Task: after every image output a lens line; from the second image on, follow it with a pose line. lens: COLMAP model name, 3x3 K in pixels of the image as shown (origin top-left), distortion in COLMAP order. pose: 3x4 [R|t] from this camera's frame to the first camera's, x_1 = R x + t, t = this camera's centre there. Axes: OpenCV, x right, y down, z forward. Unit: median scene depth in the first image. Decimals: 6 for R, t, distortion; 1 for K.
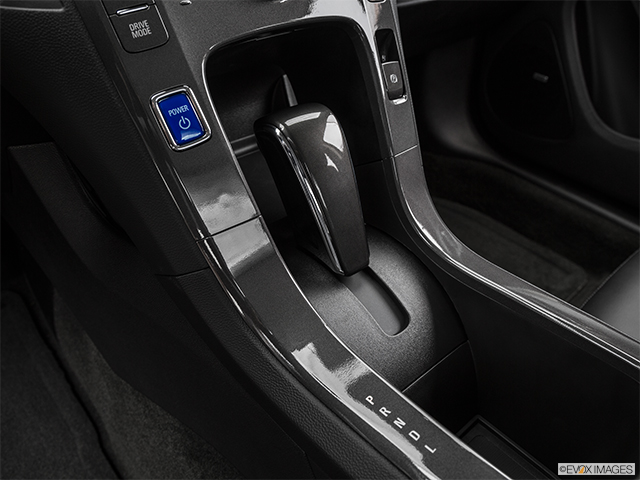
lens RADIAL K [[536.7, 0, 317.3], [0, 536.7, 235.0], [0, 0, 1]] dist [-0.078531, 0.006885]
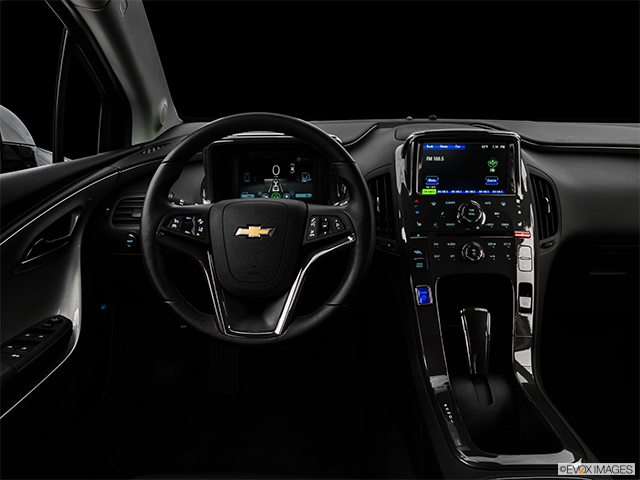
lens RADIAL K [[475.8, 0, 329.4], [0, 475.8, 232.6], [0, 0, 1]] dist [-0.116784, 0.036515]
pose [[0.735515, 0.137463, -0.663417, 0.780469], [-0.384905, 0.890612, -0.242195, 0.229224], [0.557554, 0.433490, 0.707969, -0.969584]]
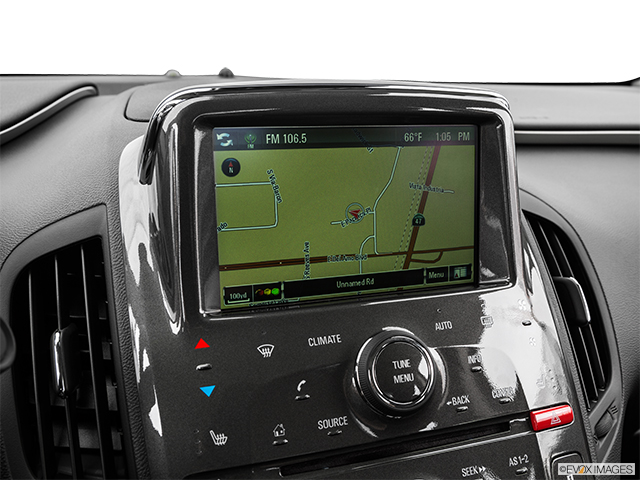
lens RADIAL K [[648.3, 0, 323.3], [0, 648.3, 238.2], [0, 0, 1]] dist [-0.054812, 0.000000]
pose [[0.931705, 0.066496, -0.357078, 0.066842], [-0.207684, 0.904065, -0.373542, -0.397442], [0.297983, 0.422190, 0.856132, -0.017239]]
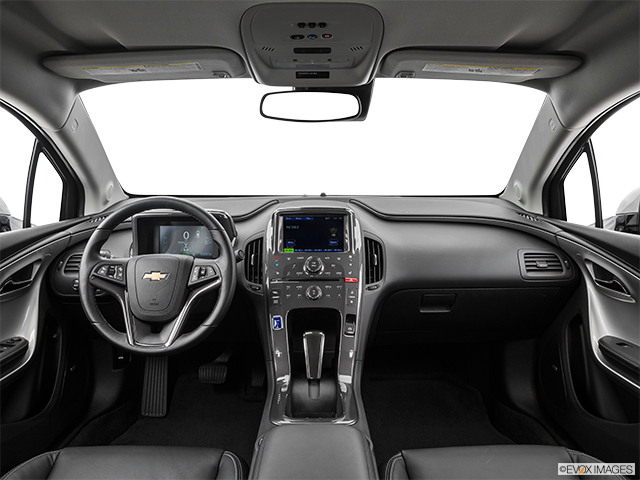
lens RADIAL K [[468.1, 0, 324.0], [0, 468.1, 236.4], [0, 0, 1]] dist [-0.122591, 0.041561]
pose [[0.765948, 0.052181, -0.640781, 1.732963], [-0.369738, 0.851132, -0.372649, 0.322022], [0.525944, 0.522351, 0.671217, -1.209155]]
